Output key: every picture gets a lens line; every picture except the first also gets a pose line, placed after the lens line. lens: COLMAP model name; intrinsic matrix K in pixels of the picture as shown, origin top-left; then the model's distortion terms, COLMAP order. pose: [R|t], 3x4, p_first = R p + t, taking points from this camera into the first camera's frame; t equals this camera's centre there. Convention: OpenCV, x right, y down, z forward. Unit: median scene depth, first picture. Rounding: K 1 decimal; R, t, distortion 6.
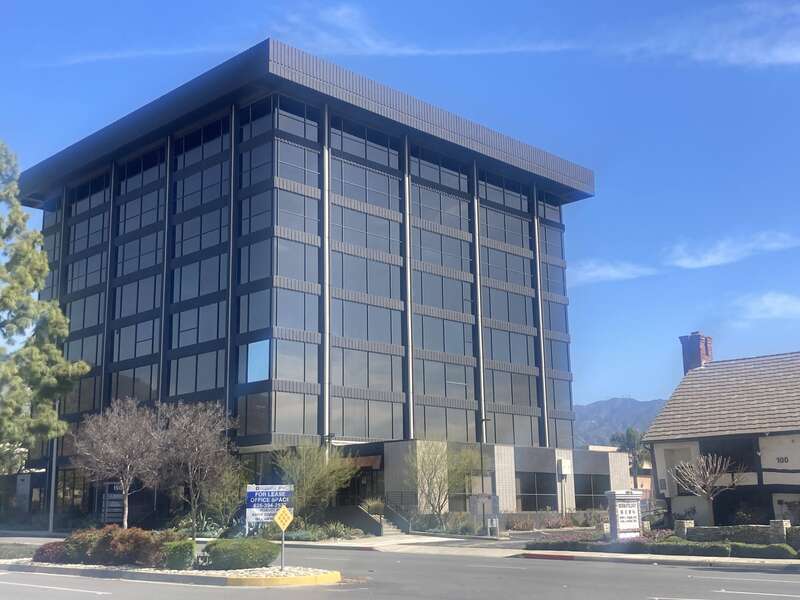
lens RADIAL K [[979.3, 0, 399.8], [0, 979.3, 290.6], [0, 0, 1]] dist [0.168036, -0.449941]
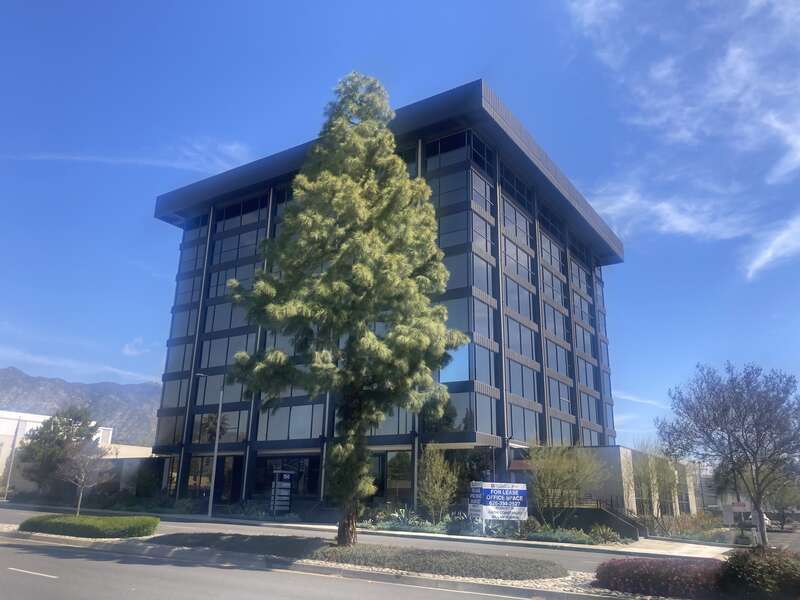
lens RADIAL K [[641.4, 0, 379.4], [0, 641.4, 302.7], [0, 0, 1]] dist [0.081437, -0.229960]
pose [[0.985224, 0.086856, 0.147616, -0.327177], [-0.074679, 0.993481, -0.086128, 0.072064], [-0.154134, 0.073831, 0.985288, 0.320247]]
